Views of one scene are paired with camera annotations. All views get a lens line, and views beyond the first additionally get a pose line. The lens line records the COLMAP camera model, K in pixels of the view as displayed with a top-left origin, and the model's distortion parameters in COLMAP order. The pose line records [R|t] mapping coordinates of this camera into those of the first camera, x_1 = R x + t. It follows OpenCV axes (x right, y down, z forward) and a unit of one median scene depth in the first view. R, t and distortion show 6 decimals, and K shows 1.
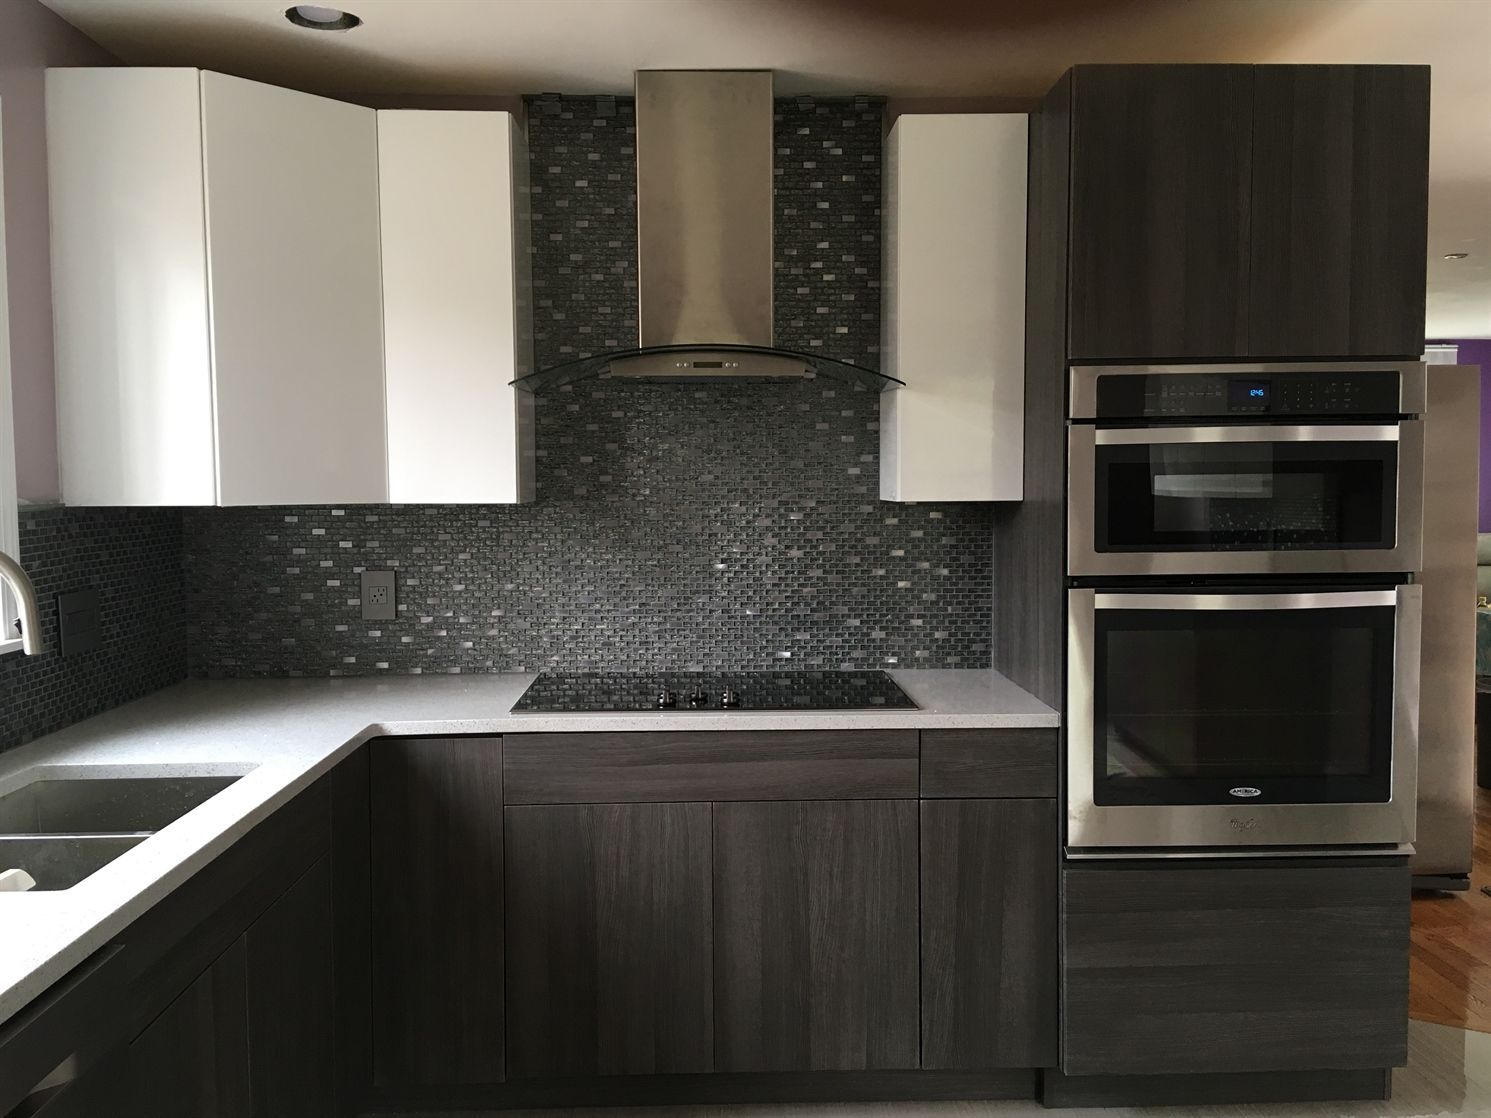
lens RADIAL K [[1250.6, 0, 742.9], [0, 1250.6, 566.0], [0, 0, 1]] dist [0.065534, -0.076140]
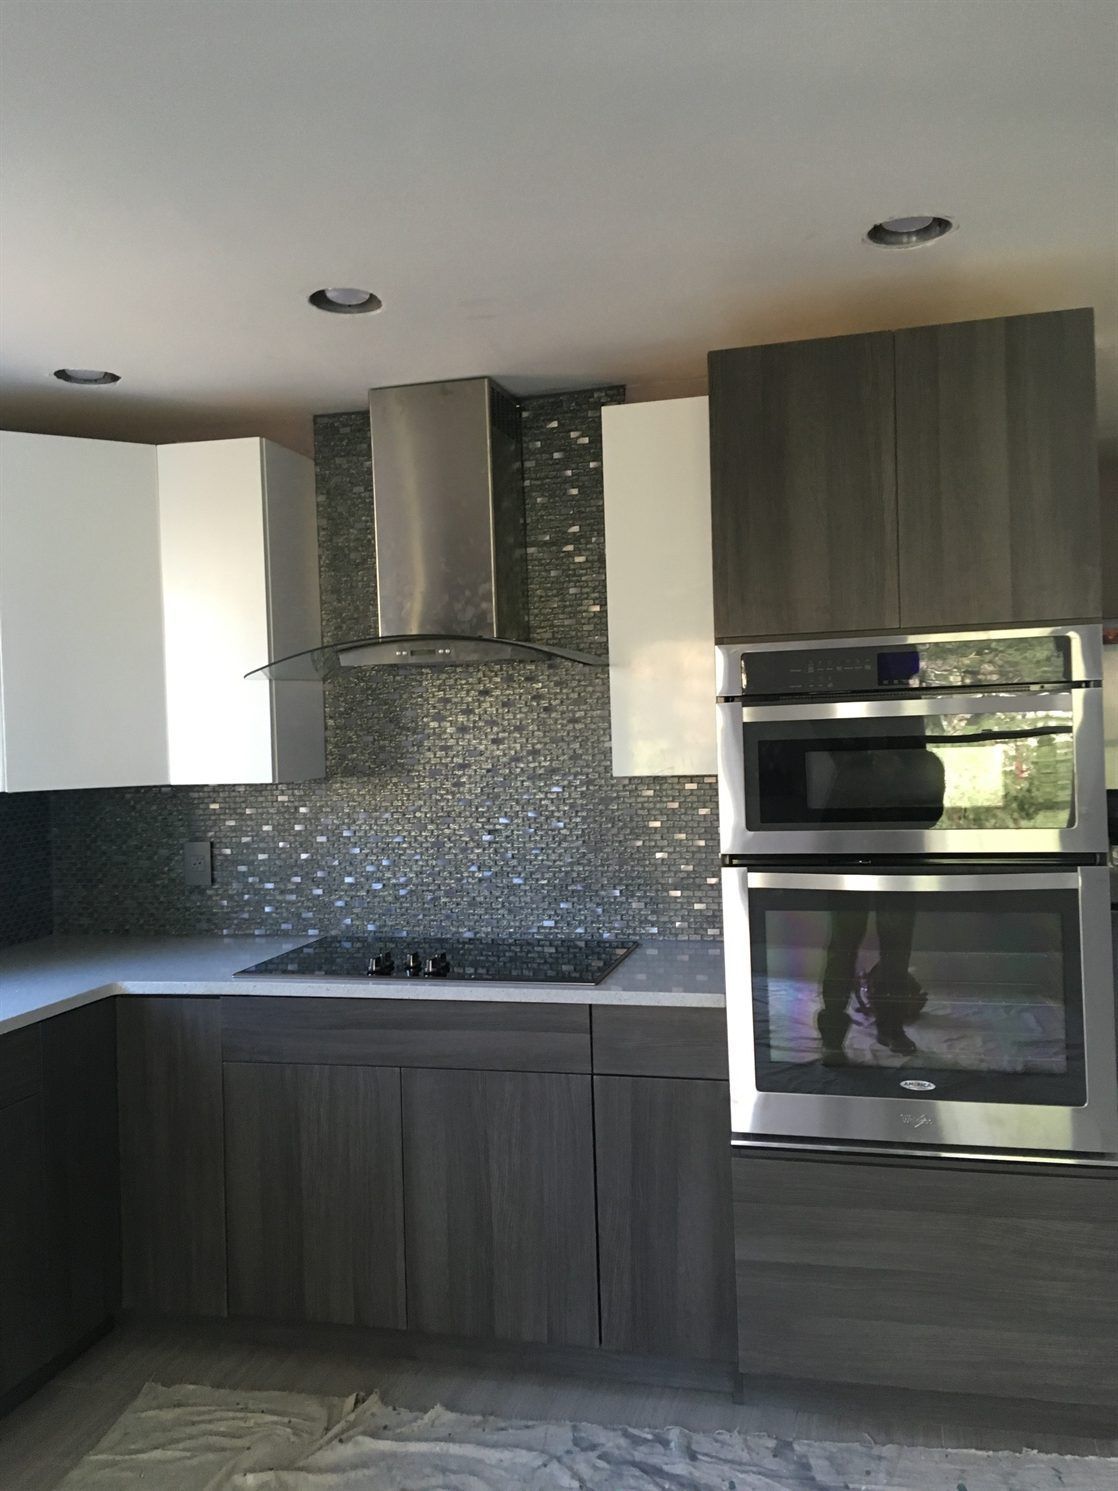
lens RADIAL K [[1250.6, 0, 570.5], [0, 1250.6, 745.8], [0, 0, 1]] dist [0.065534, -0.076140]
pose [[0.960272, -0.019193, -0.278403, 0.365134], [0.005236, 0.998696, -0.050789, -0.024354], [0.279015, 0.047314, 0.959120, 0.011468]]
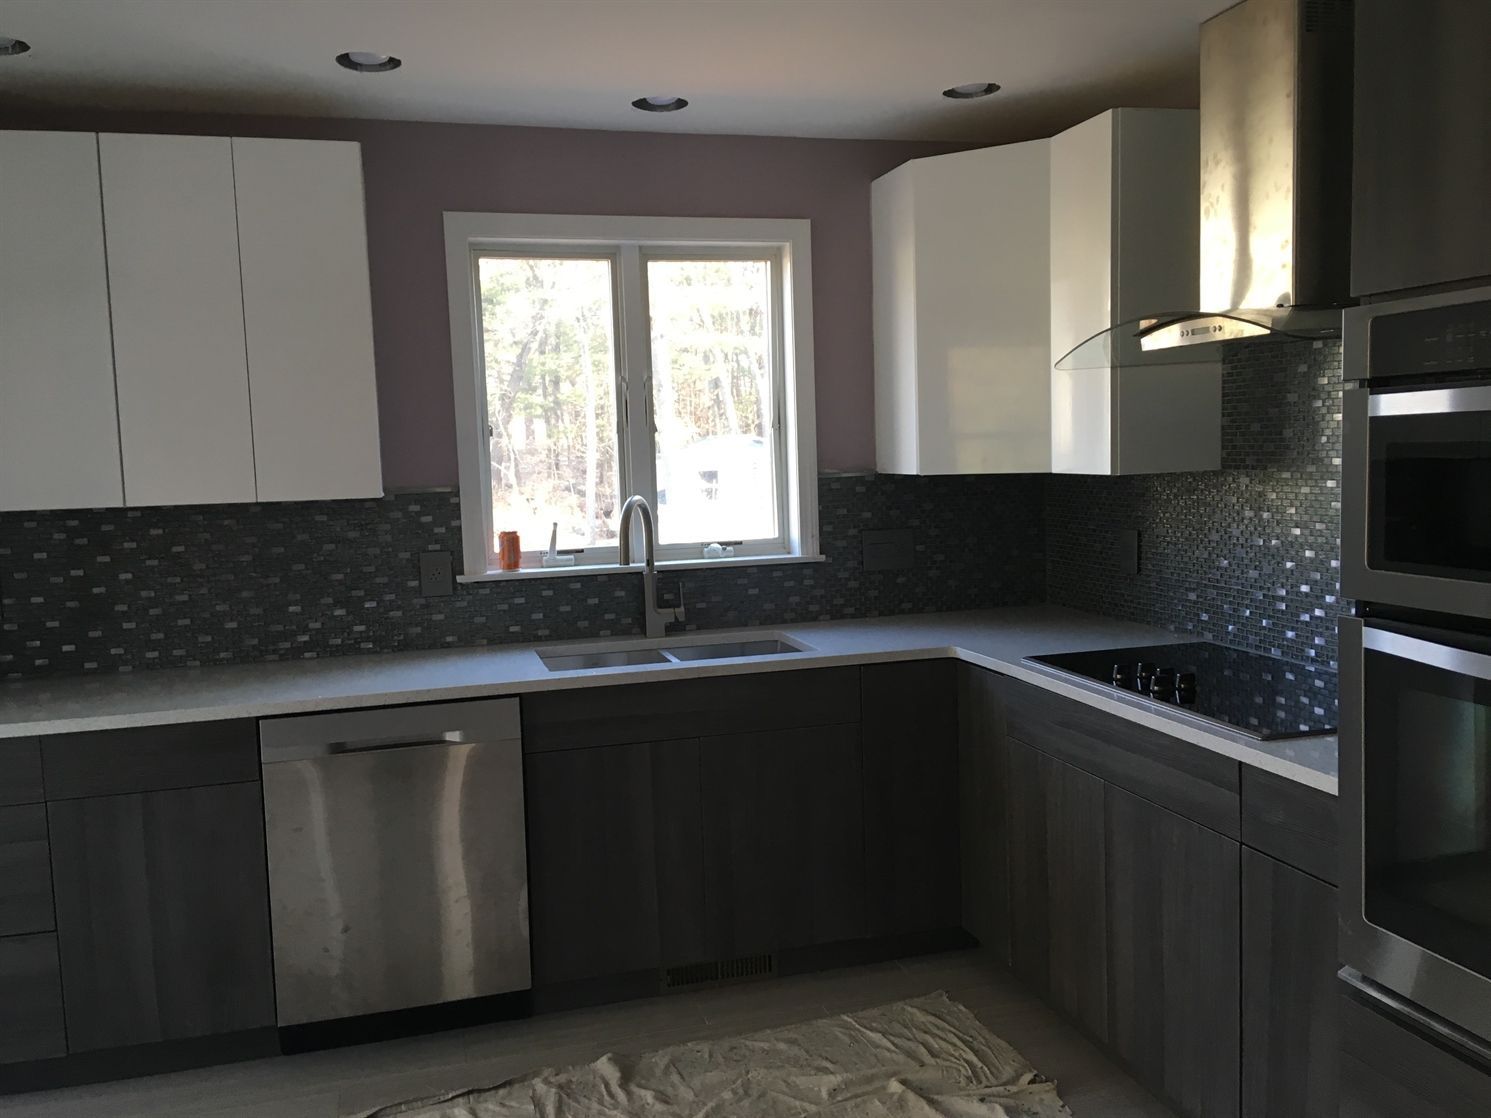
lens RADIAL K [[1250.6, 0, 756.7], [0, 1250.6, 567.3], [0, 0, 1]] dist [0.065534, -0.076140]
pose [[0.243892, 0.096029, -0.965036, 0.763621], [-0.036499, 0.995289, 0.089816, -0.054831], [0.969115, 0.013317, 0.246248, 0.423875]]
